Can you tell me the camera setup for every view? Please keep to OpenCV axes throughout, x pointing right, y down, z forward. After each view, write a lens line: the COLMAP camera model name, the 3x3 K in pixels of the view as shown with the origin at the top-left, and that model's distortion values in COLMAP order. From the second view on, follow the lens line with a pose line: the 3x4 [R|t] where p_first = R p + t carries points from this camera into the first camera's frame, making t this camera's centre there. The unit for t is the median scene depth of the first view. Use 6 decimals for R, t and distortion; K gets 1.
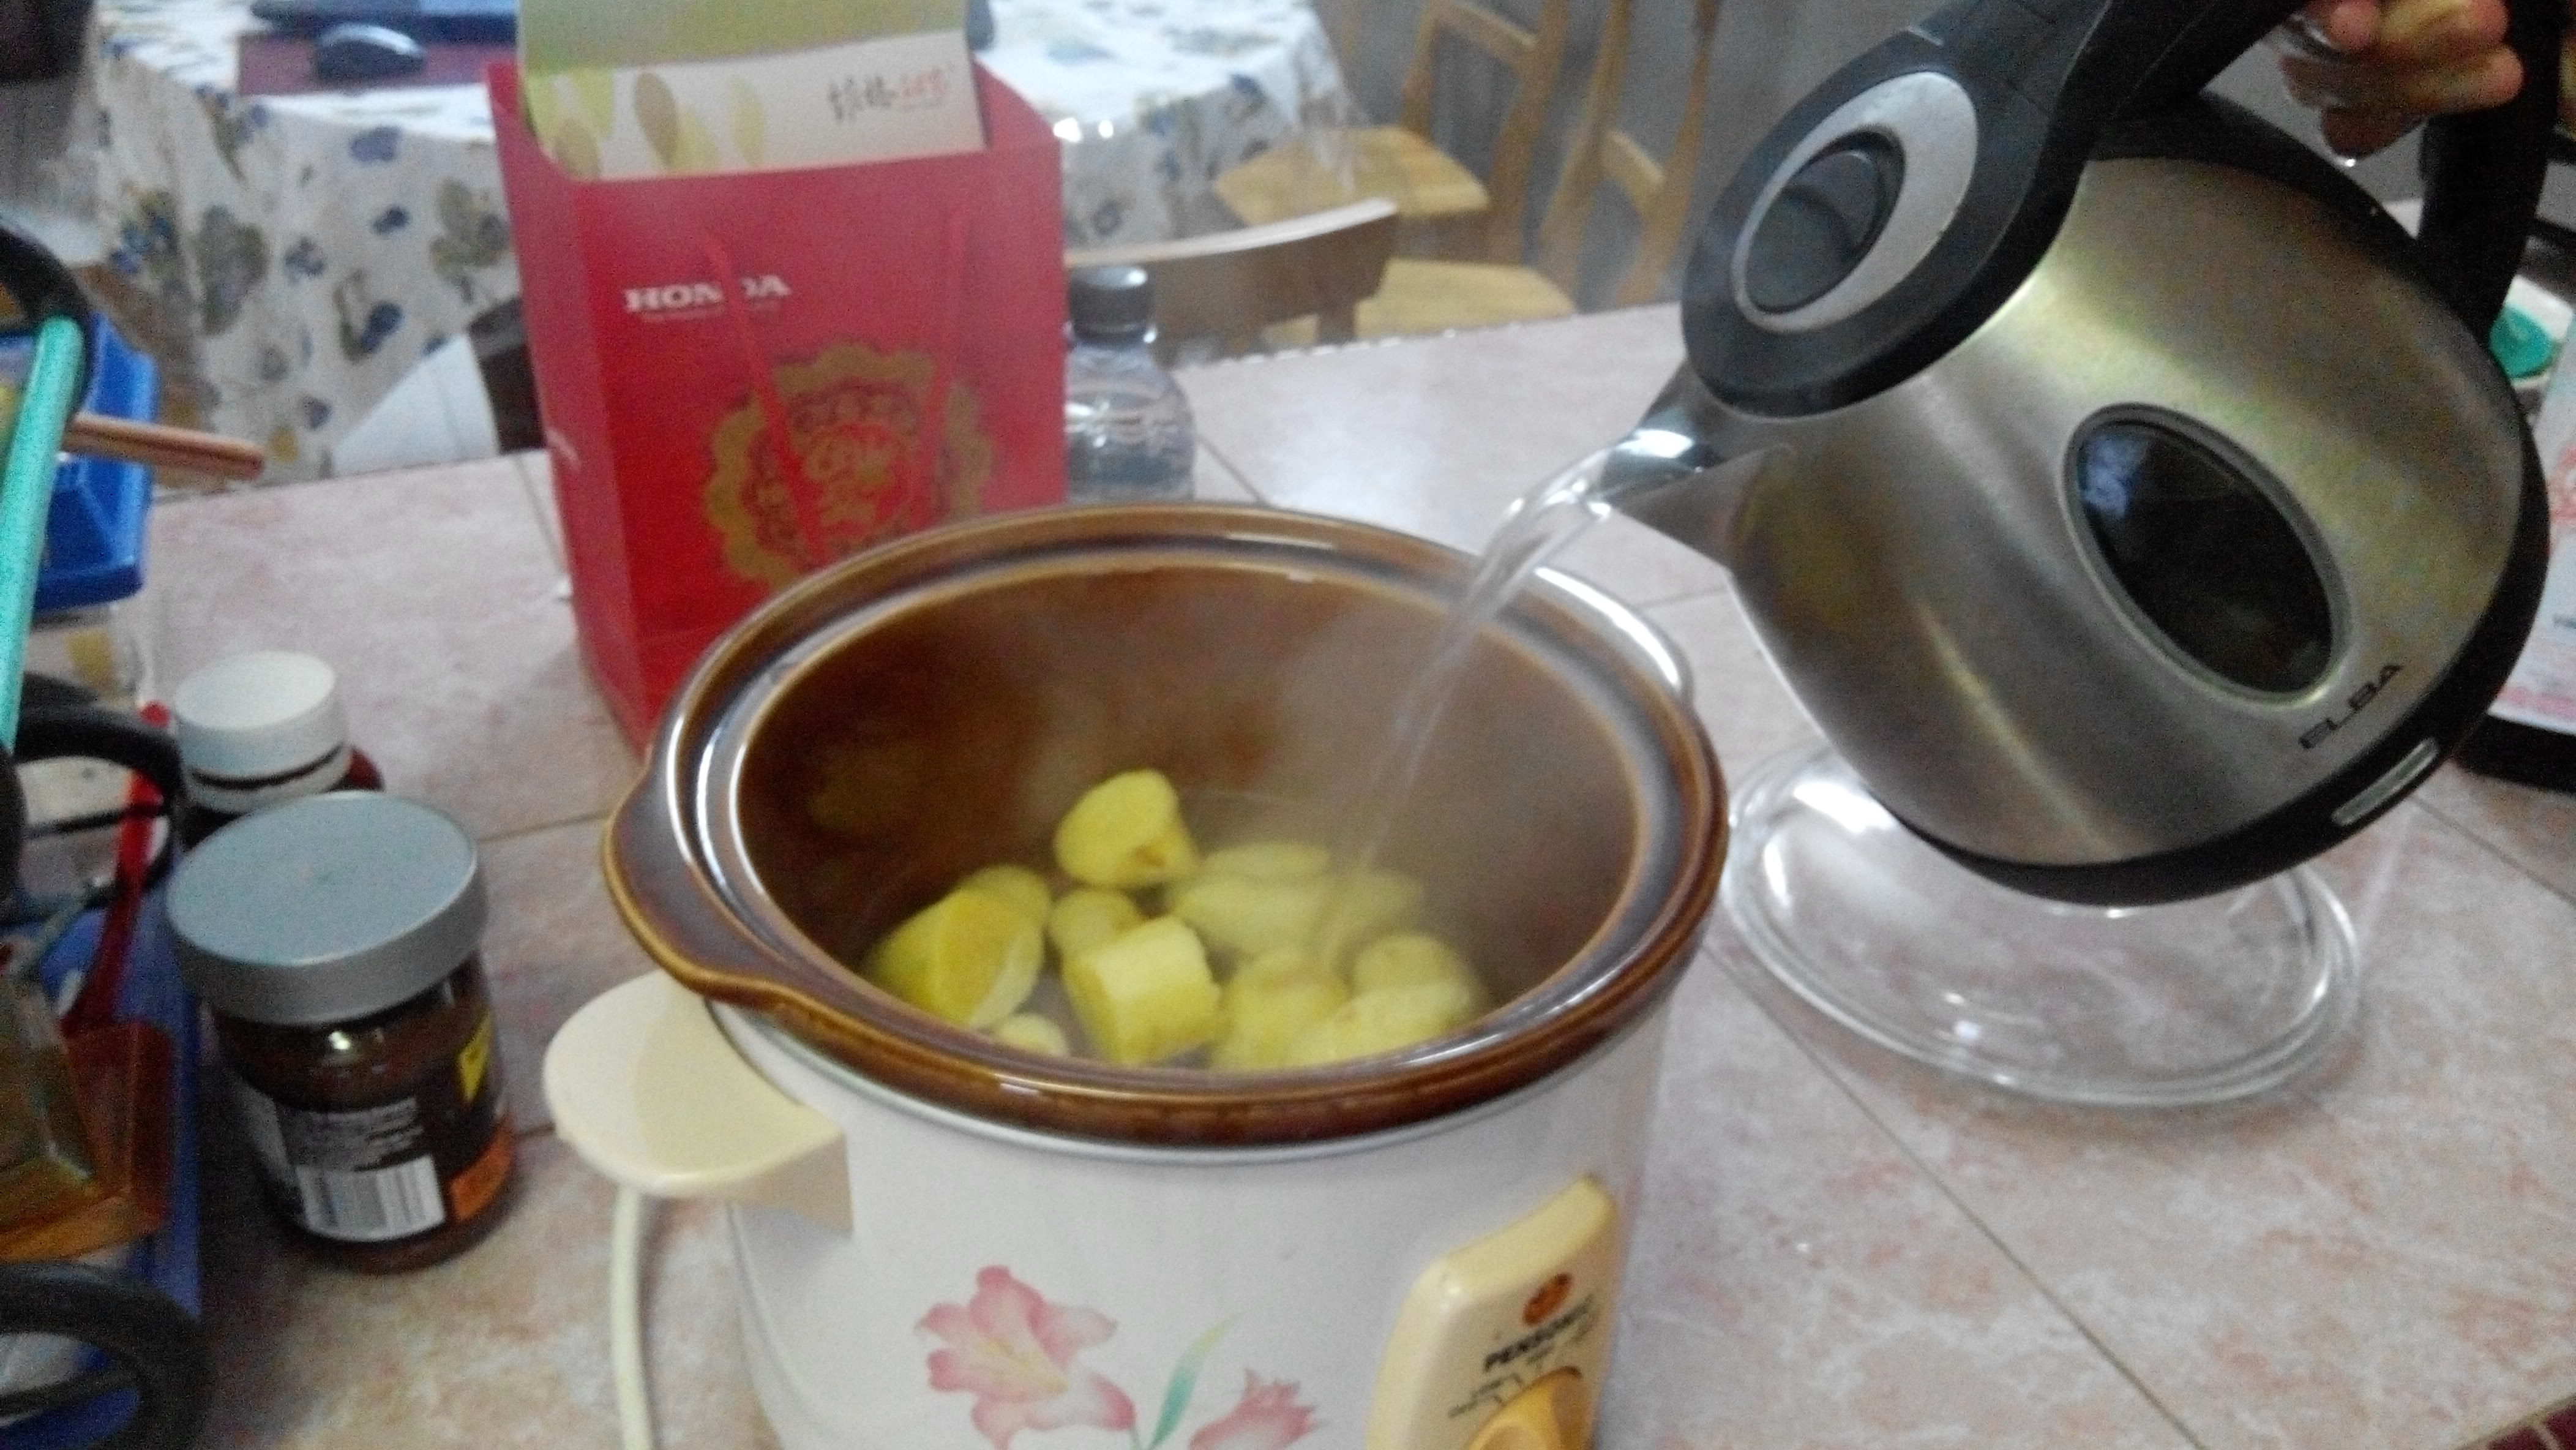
lens RADIAL K [[2128.4, 0, 1283.7], [0, 2128.4, 773.1], [0, 0, 1]] dist [0.122826, -0.194440]
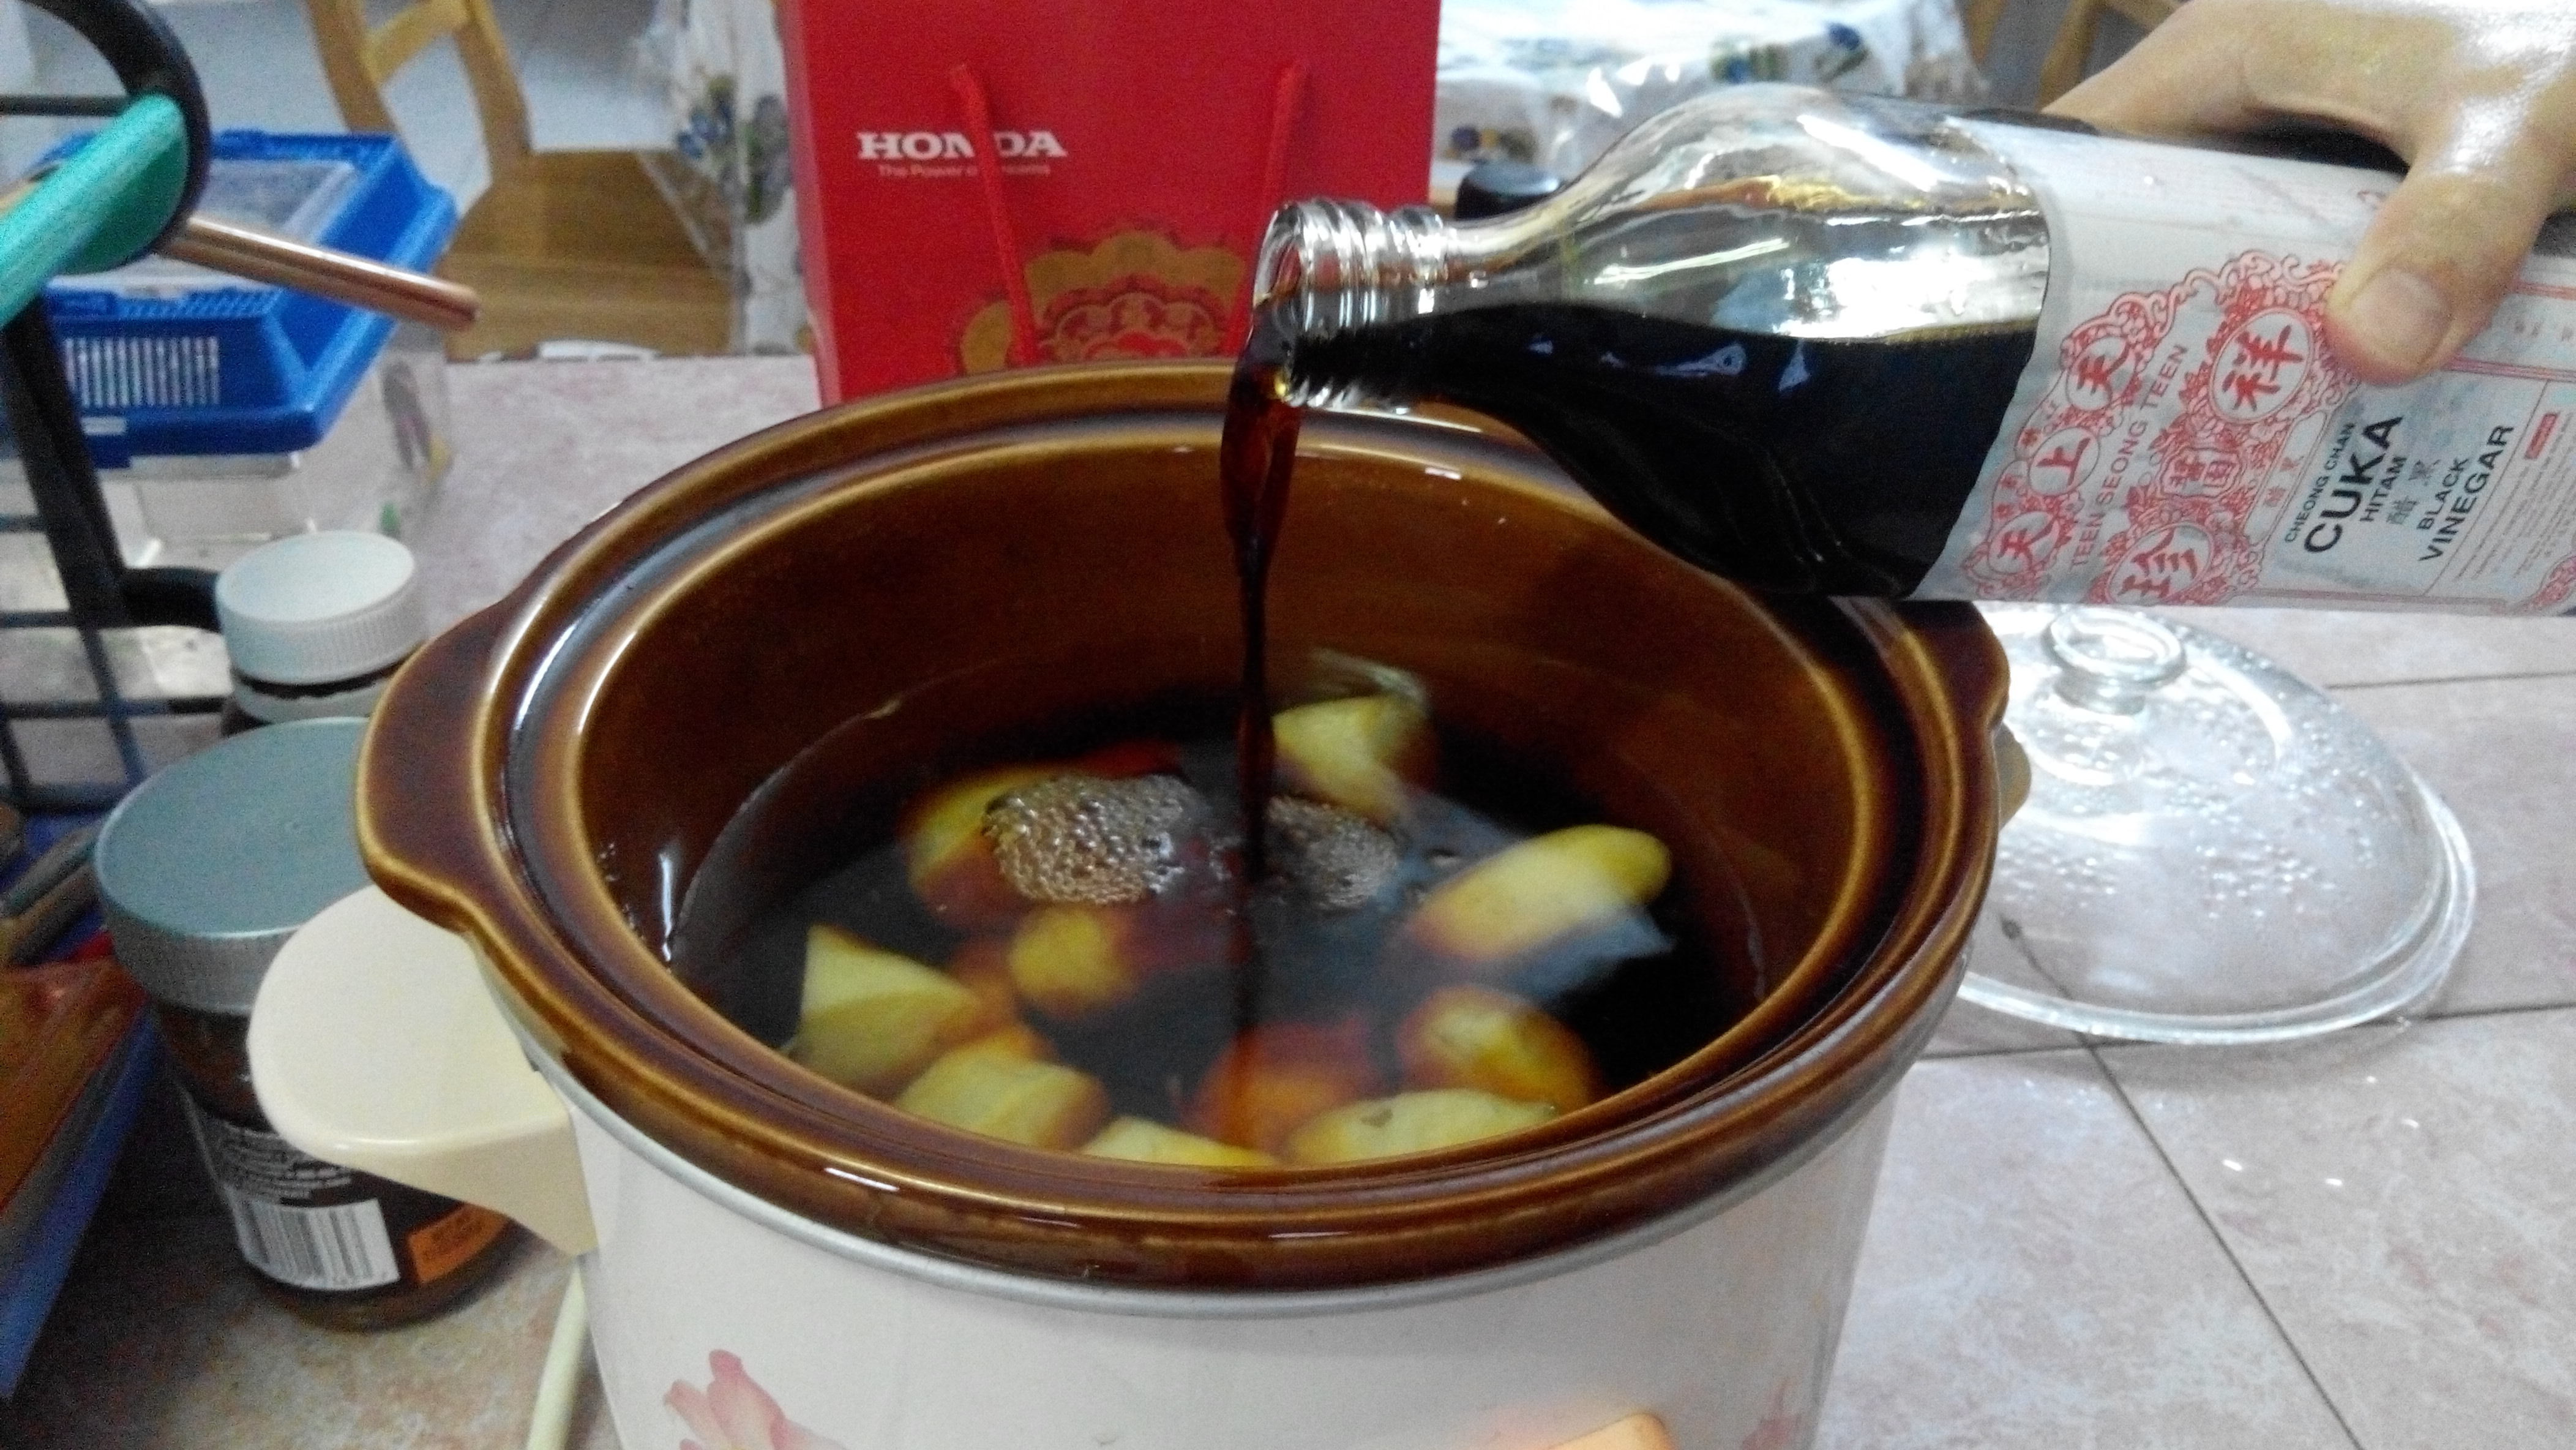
lens RADIAL K [[2128.4, 0, 1283.7], [0, 2128.4, 773.1], [0, 0, 1]] dist [0.122826, -0.194440]
pose [[0.958737, 0.146991, -0.243346, 0.068342], [-0.144909, 0.989089, 0.026536, -0.034404], [0.244592, 0.009822, 0.969576, 0.268903]]
